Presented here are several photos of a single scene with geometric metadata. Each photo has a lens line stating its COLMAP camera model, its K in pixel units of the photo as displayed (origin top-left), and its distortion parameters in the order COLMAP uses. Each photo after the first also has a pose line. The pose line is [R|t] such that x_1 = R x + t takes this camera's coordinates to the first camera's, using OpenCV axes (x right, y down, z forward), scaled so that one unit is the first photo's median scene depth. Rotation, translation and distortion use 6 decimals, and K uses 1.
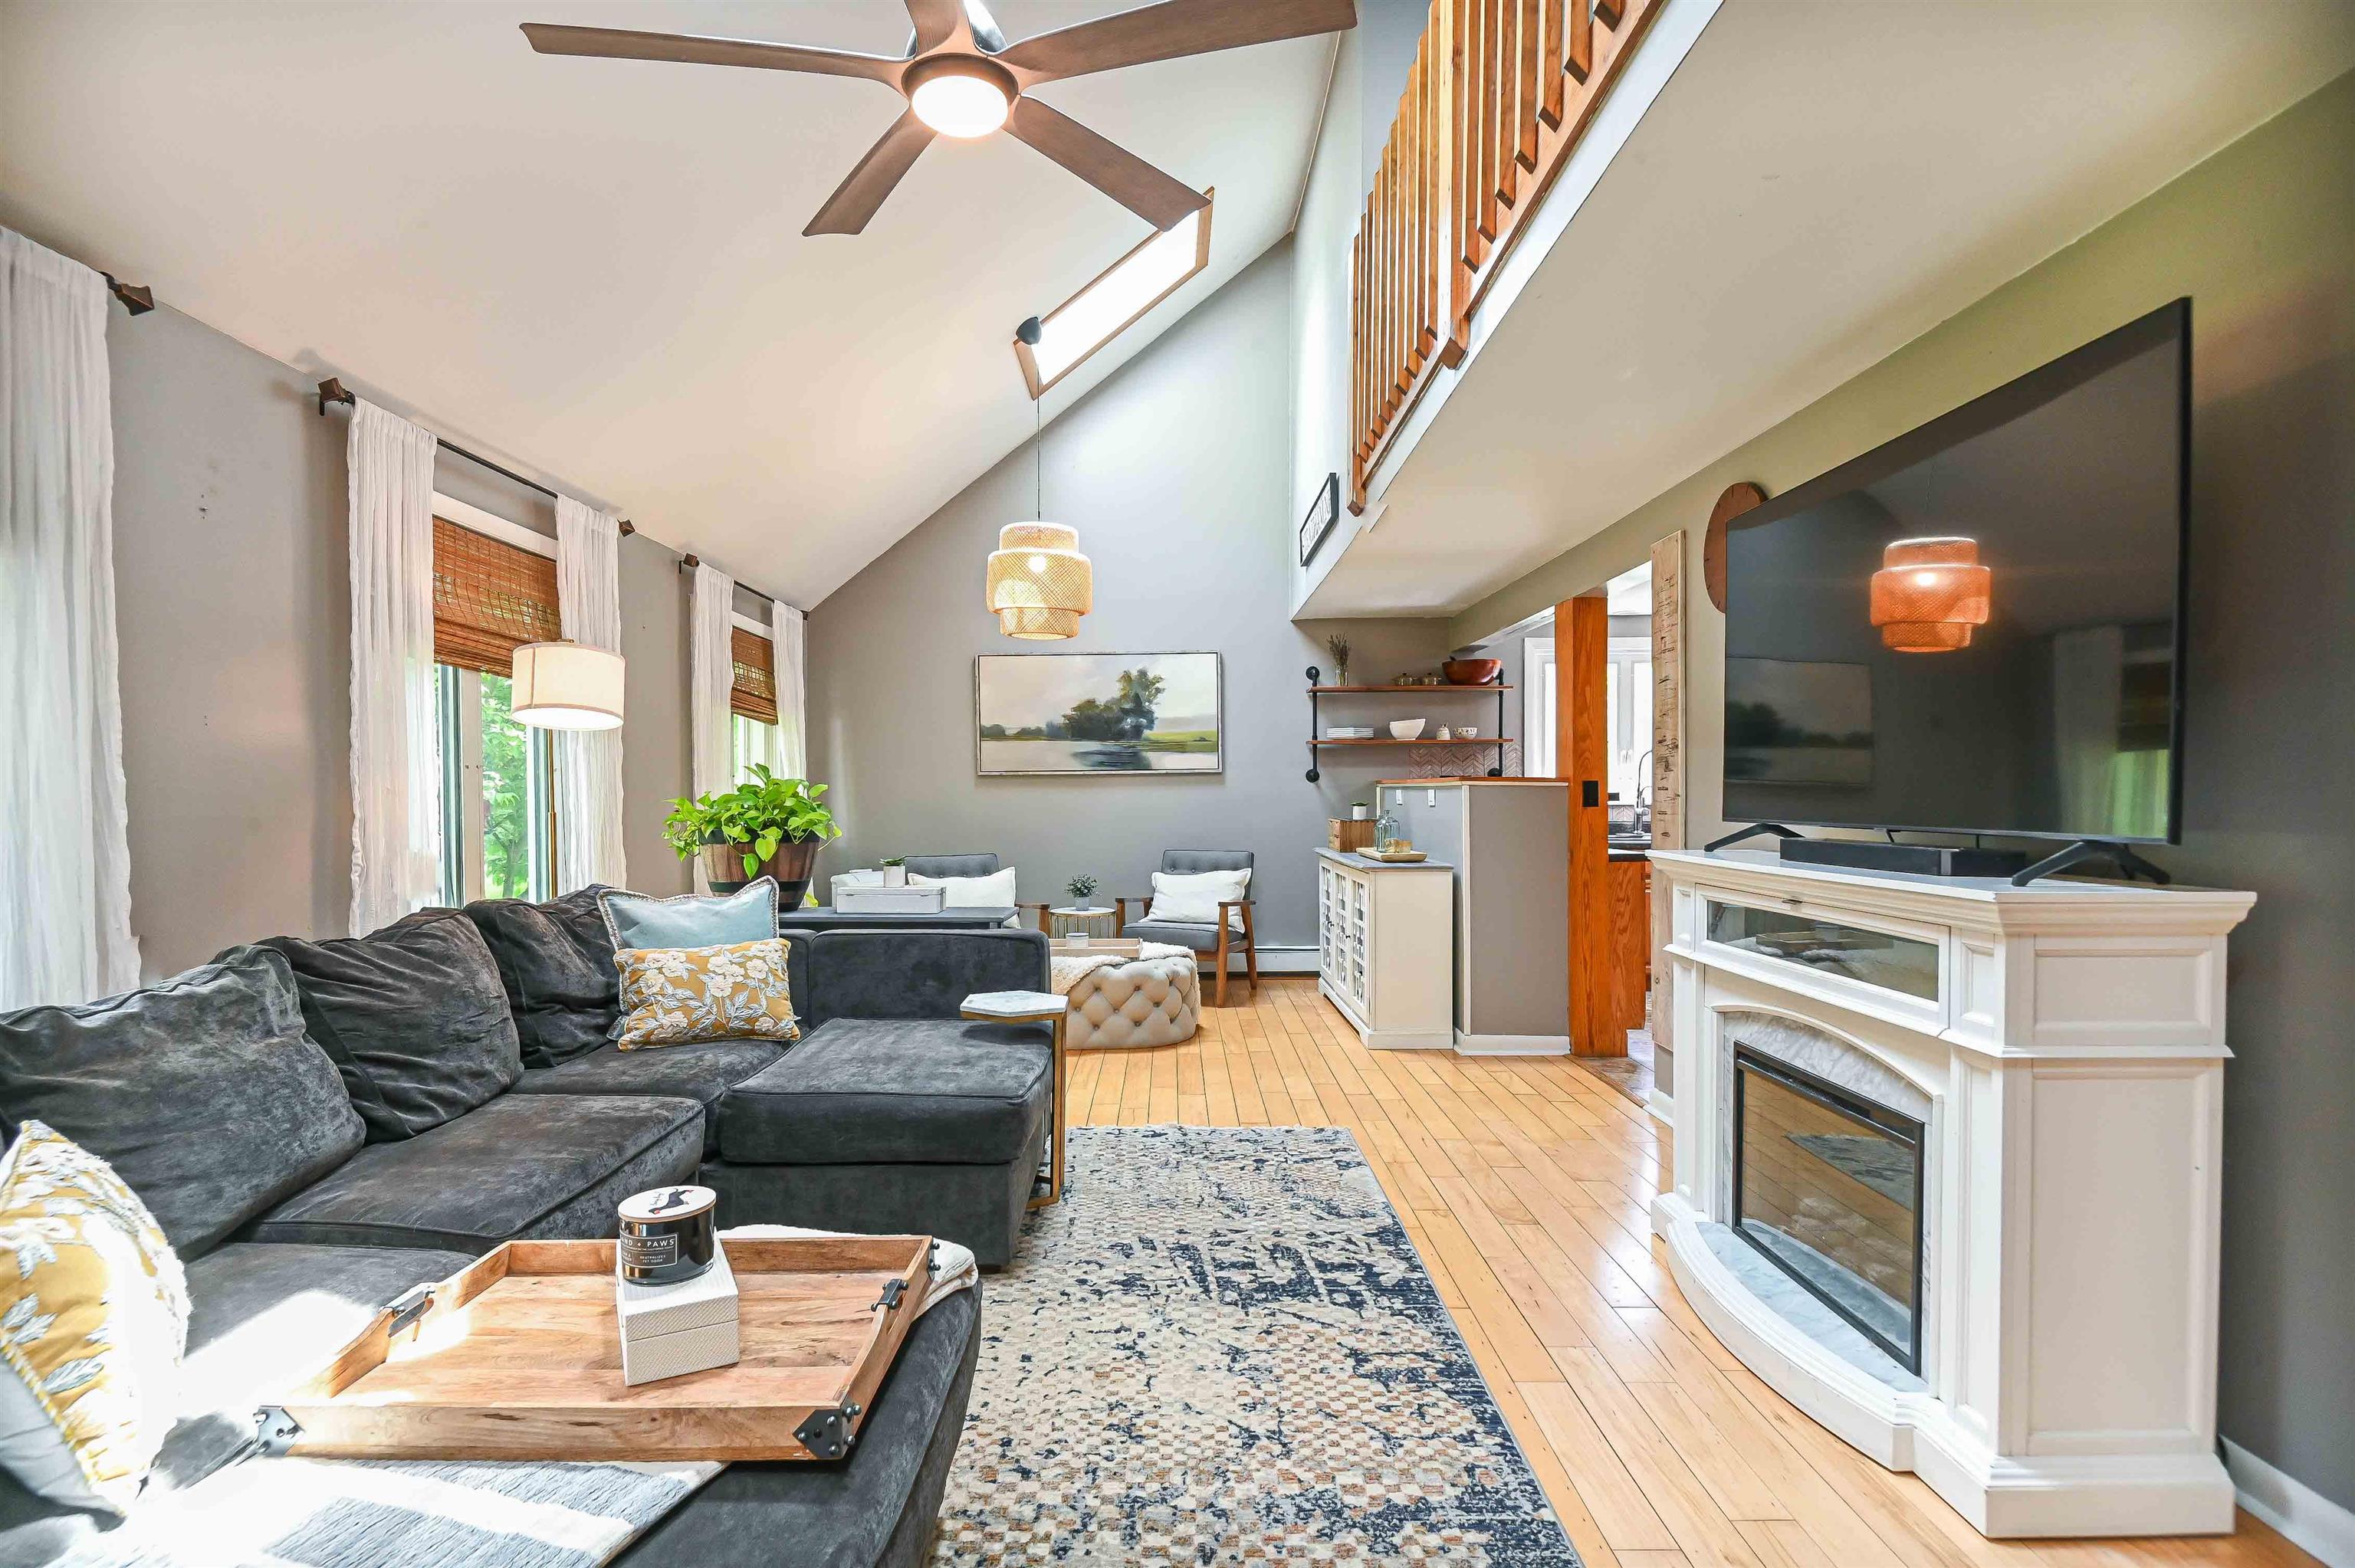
lens RADIAL K [[1159.1, 0, 1159.9], [0, 1159.1, 804.5], [0, 0, 1]] dist [0.013390, -0.019328]
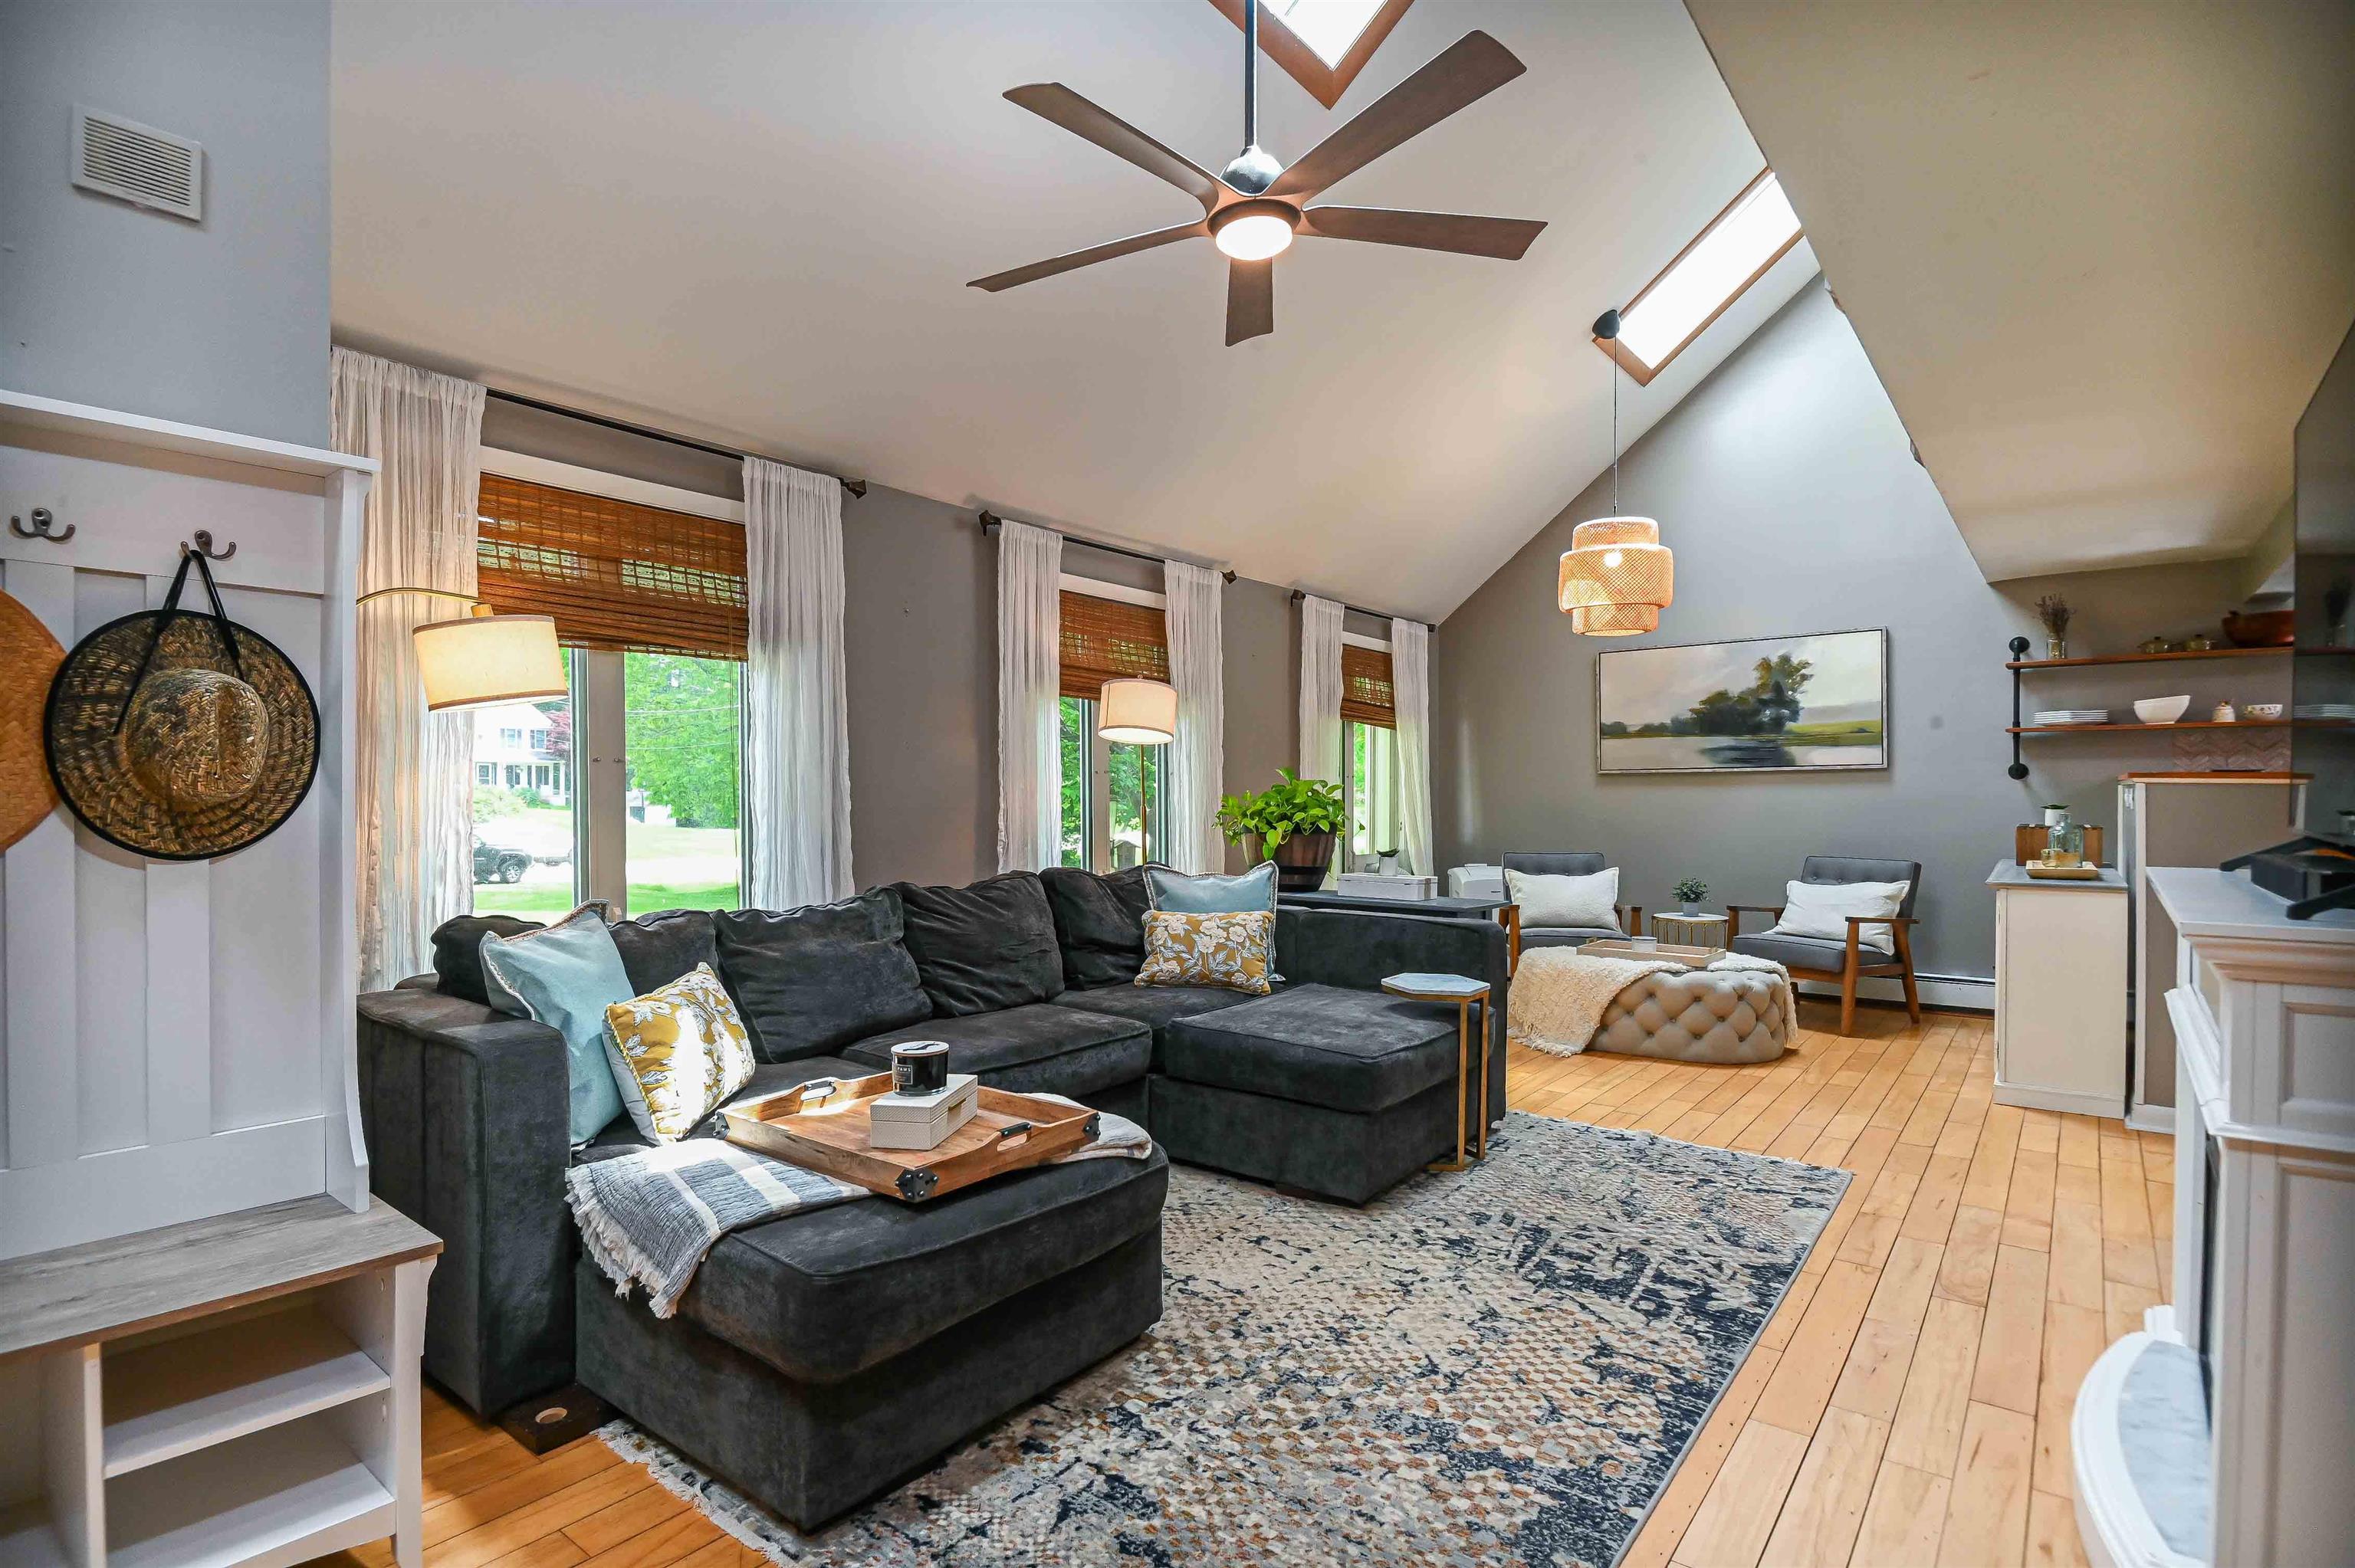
lens RADIAL K [[1159.1, 0, 1161.9], [0, 1159.1, 806.3], [0, 0, 1]] dist [0.013390, -0.019328]
pose [[0.787811, 0.008845, -0.615854, 0.357890], [-0.007113, 0.999961, 0.005263, -0.000286], [0.615876, 0.000234, 0.787843, -0.023396]]
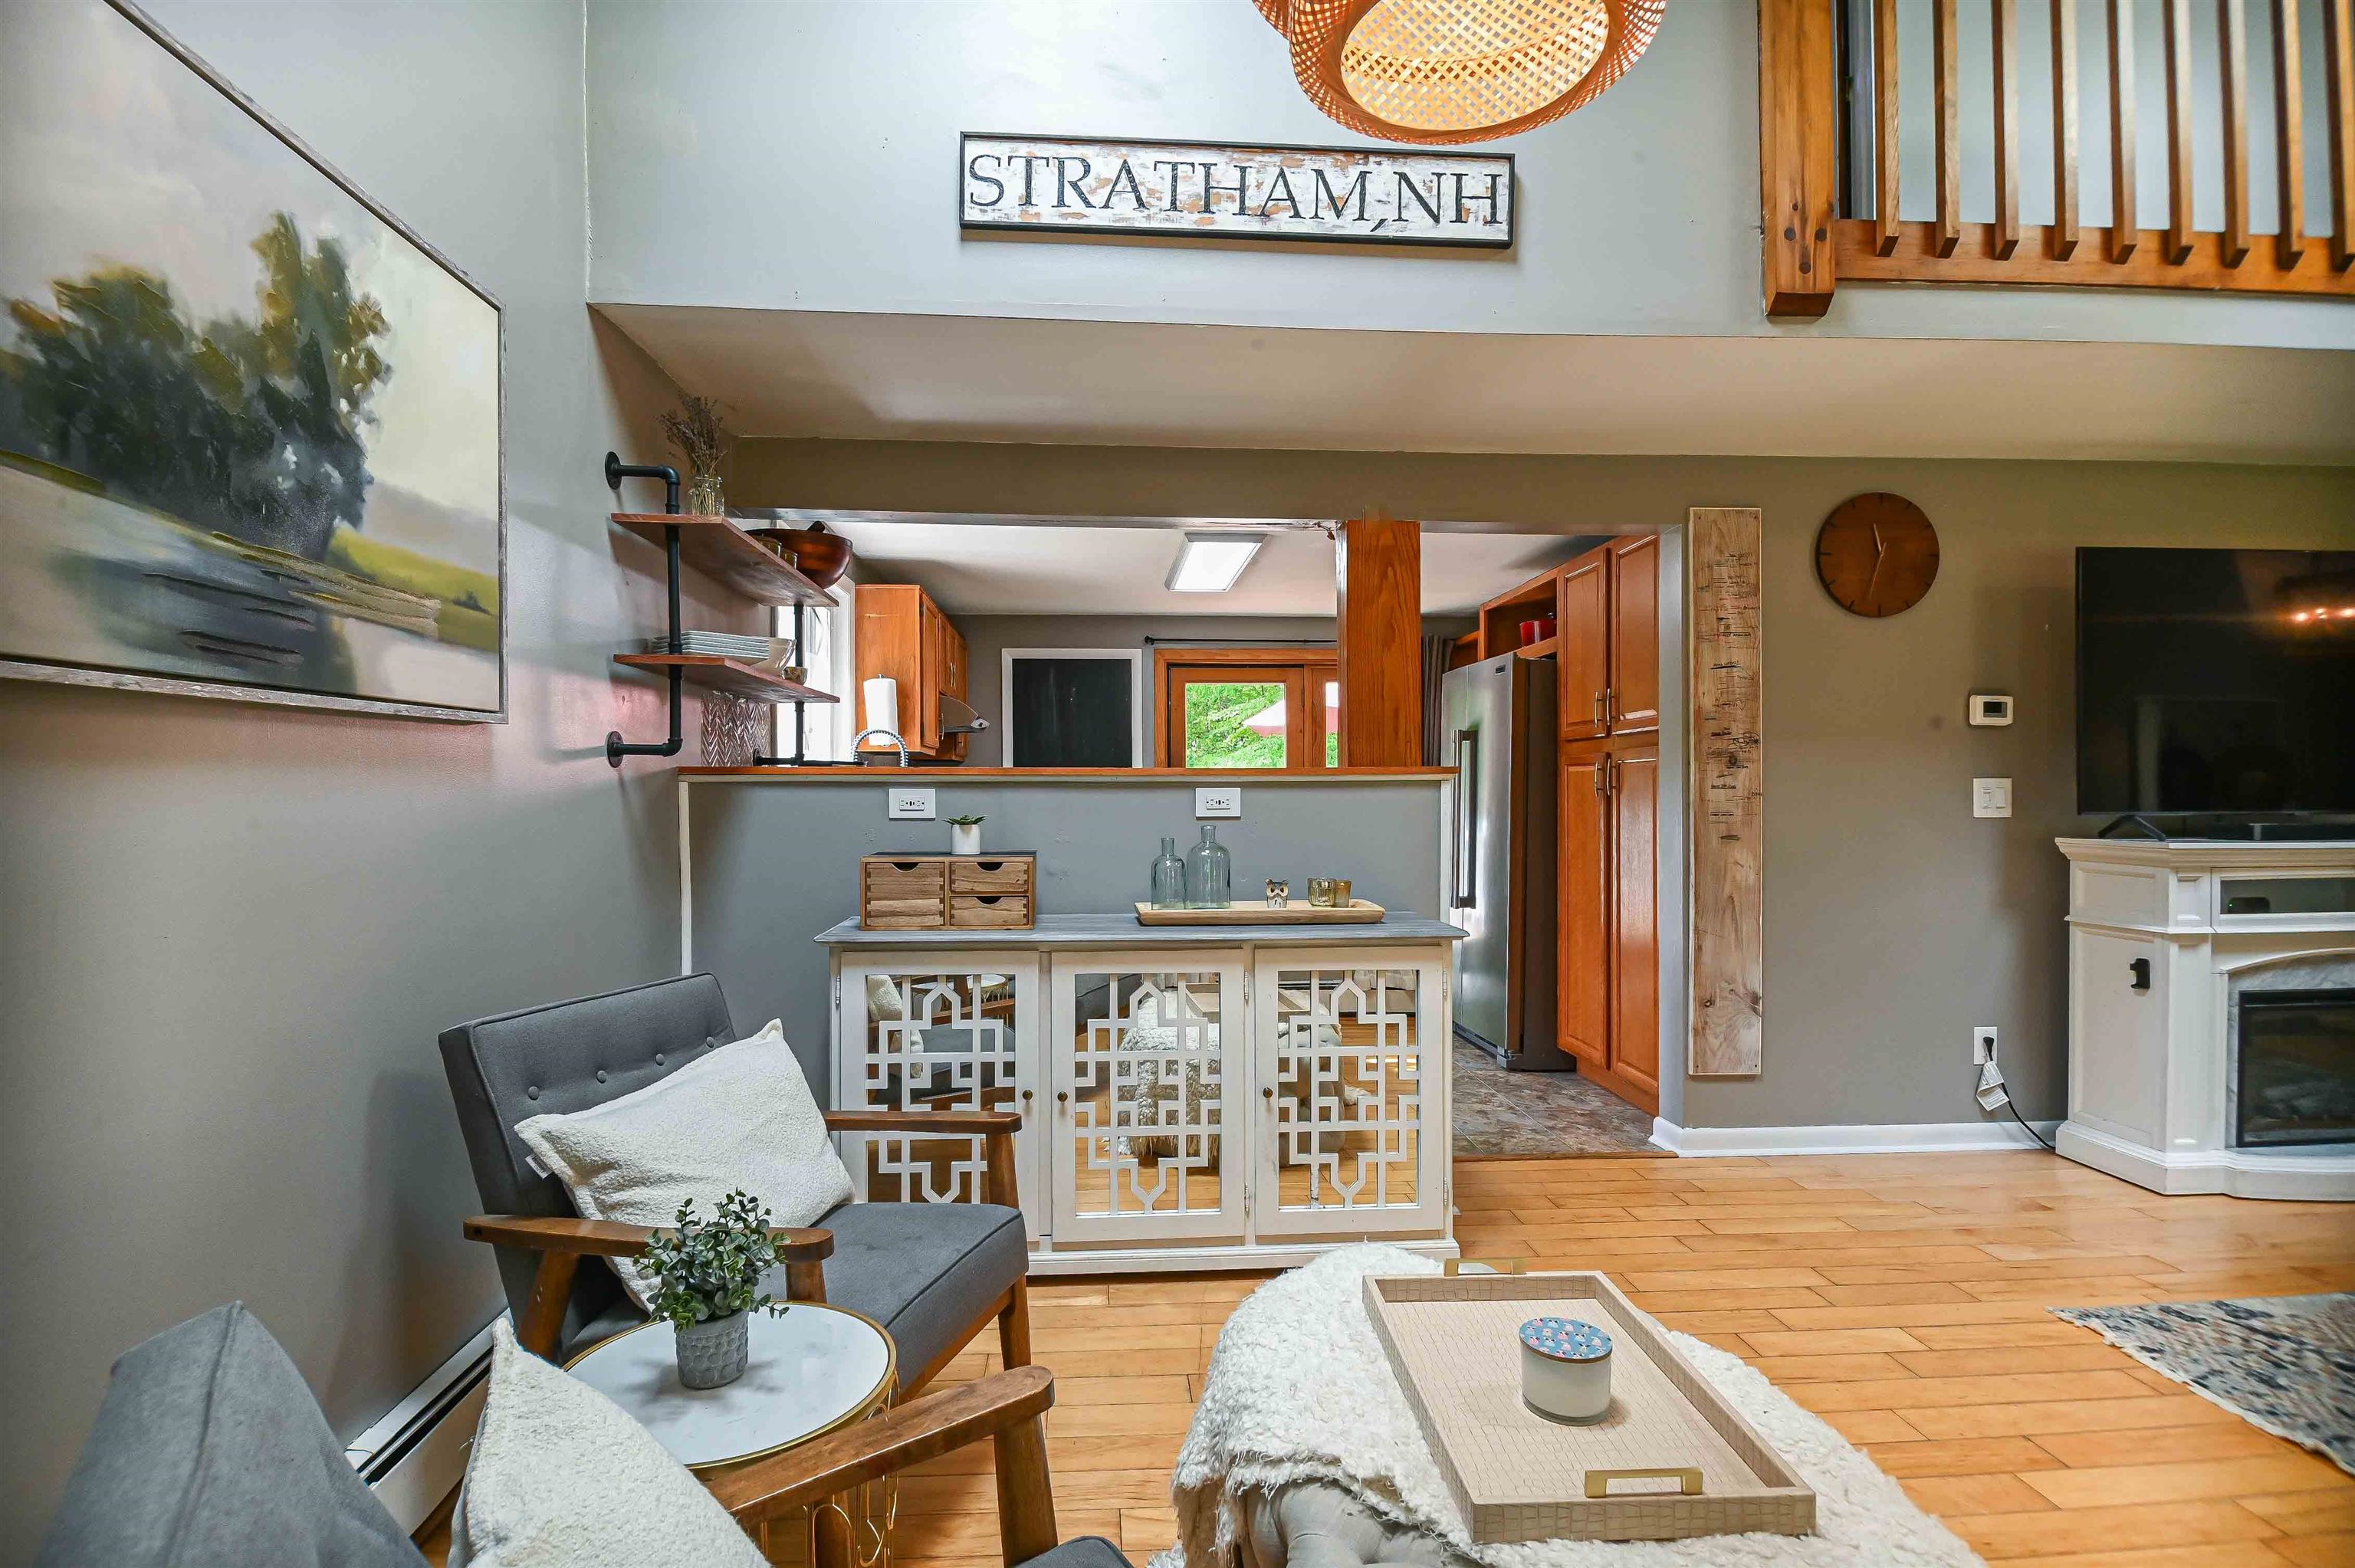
lens RADIAL K [[1159.1, 0, 1159.3], [0, 1159.1, 794.7], [0, 0, 1]] dist [0.013390, -0.019328]
pose [[-0.067779, -0.000553, 0.997700, -0.556088], [0.012593, 0.999920, 0.001410, -0.018879], [-0.997621, 0.012659, -0.067767, 1.903634]]
